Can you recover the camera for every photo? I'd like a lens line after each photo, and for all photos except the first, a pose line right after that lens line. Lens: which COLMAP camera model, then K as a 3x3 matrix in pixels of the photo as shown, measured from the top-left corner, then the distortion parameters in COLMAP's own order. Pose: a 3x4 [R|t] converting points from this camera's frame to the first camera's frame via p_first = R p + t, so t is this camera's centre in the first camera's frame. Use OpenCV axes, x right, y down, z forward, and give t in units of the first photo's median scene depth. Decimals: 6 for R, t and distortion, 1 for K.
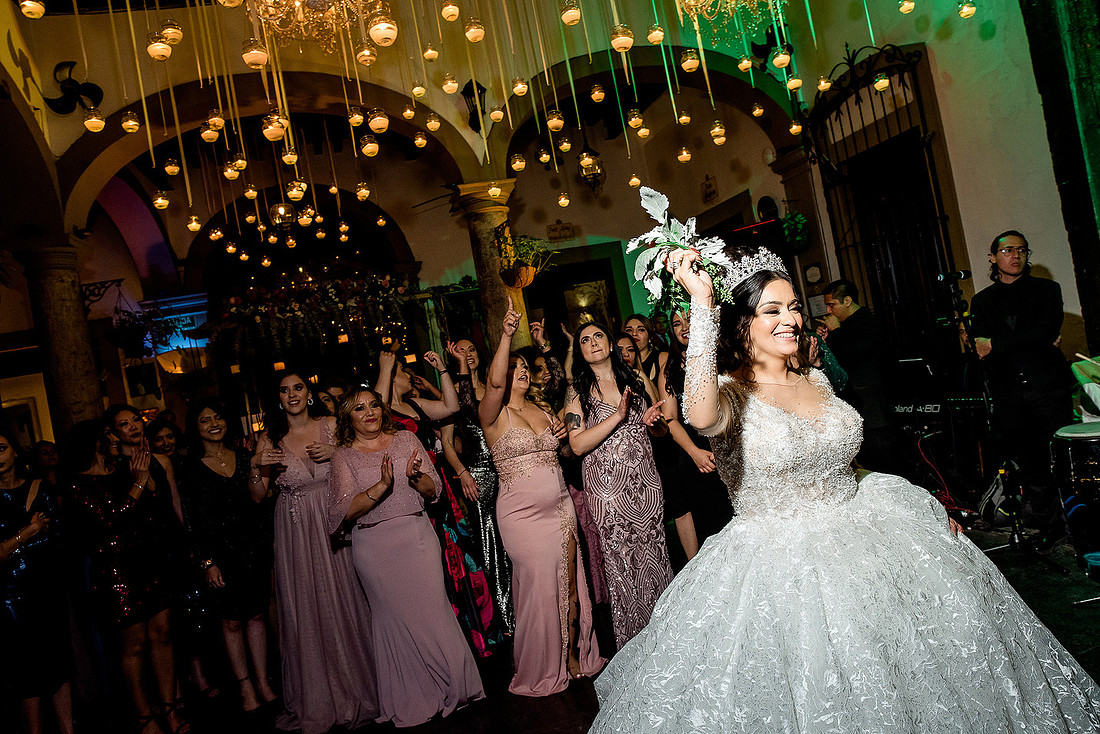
lens RADIAL K [[784.7, 0, 551.0], [0, 784.7, 360.8], [0, 0, 1]] dist [-0.043617, -0.000019]
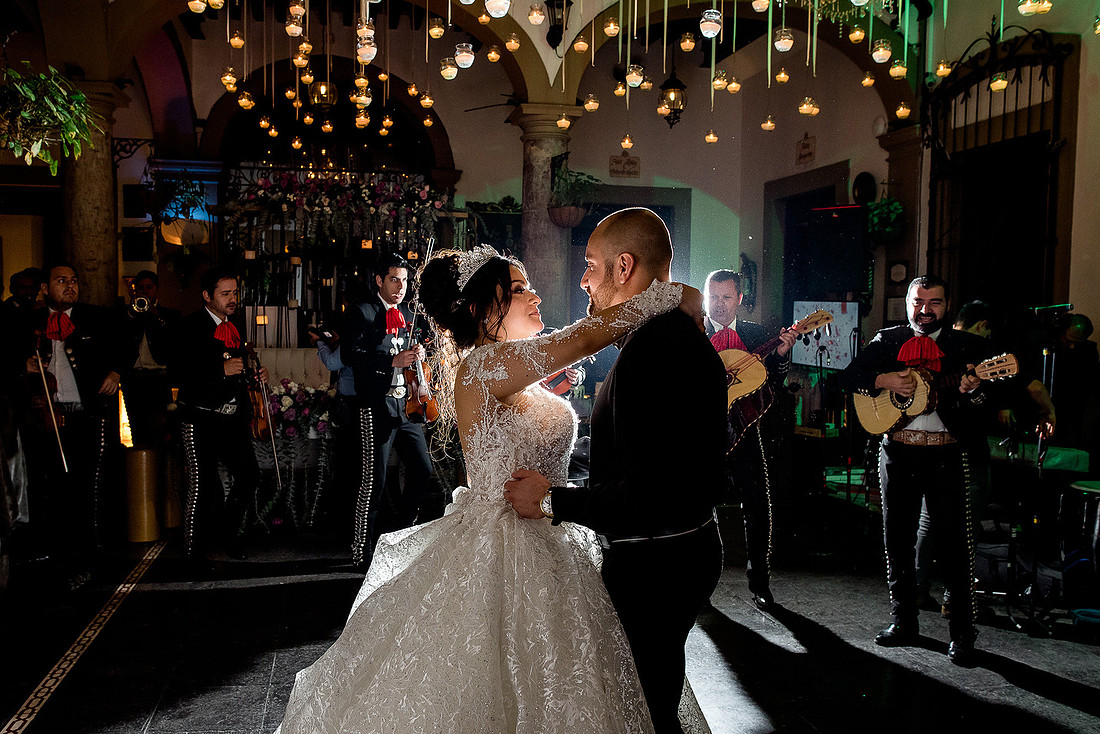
lens RADIAL K [[1029.9, 0, 518.3], [0, 1029.9, 360.4], [0, 0, 1]] dist [0.041028, 0.000000]
pose [[0.979022, 0.196740, -0.052995, 0.000000], [-0.193271, 0.979044, 0.064178, -0.006999], [0.064511, -0.052589, 0.996530, -0.206199]]
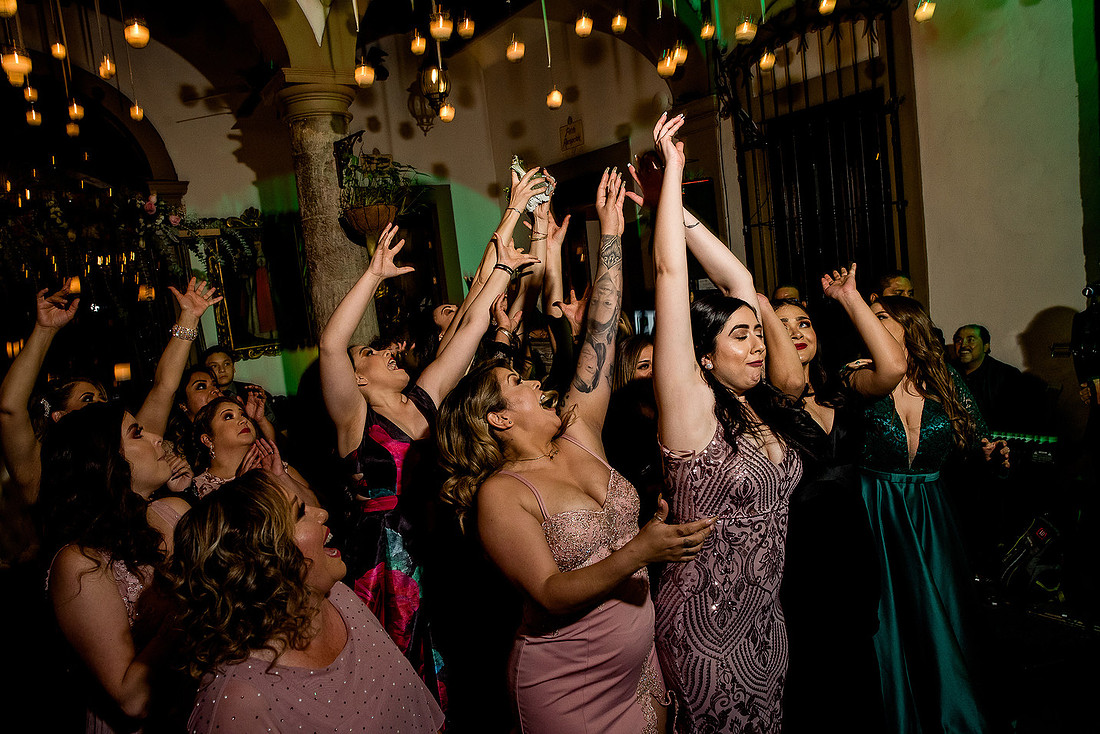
lens RADIAL K [[786.7, 0, 549.9], [0, 786.7, 360.0], [0, 0, 1]] dist [-0.067344, 0.014596]
pose [[0.936139, 0.044978, 0.348741, -0.118961], [-0.063206, 0.997156, 0.041059, -0.021072], [-0.345903, -0.060479, 0.936319, 0.291574]]
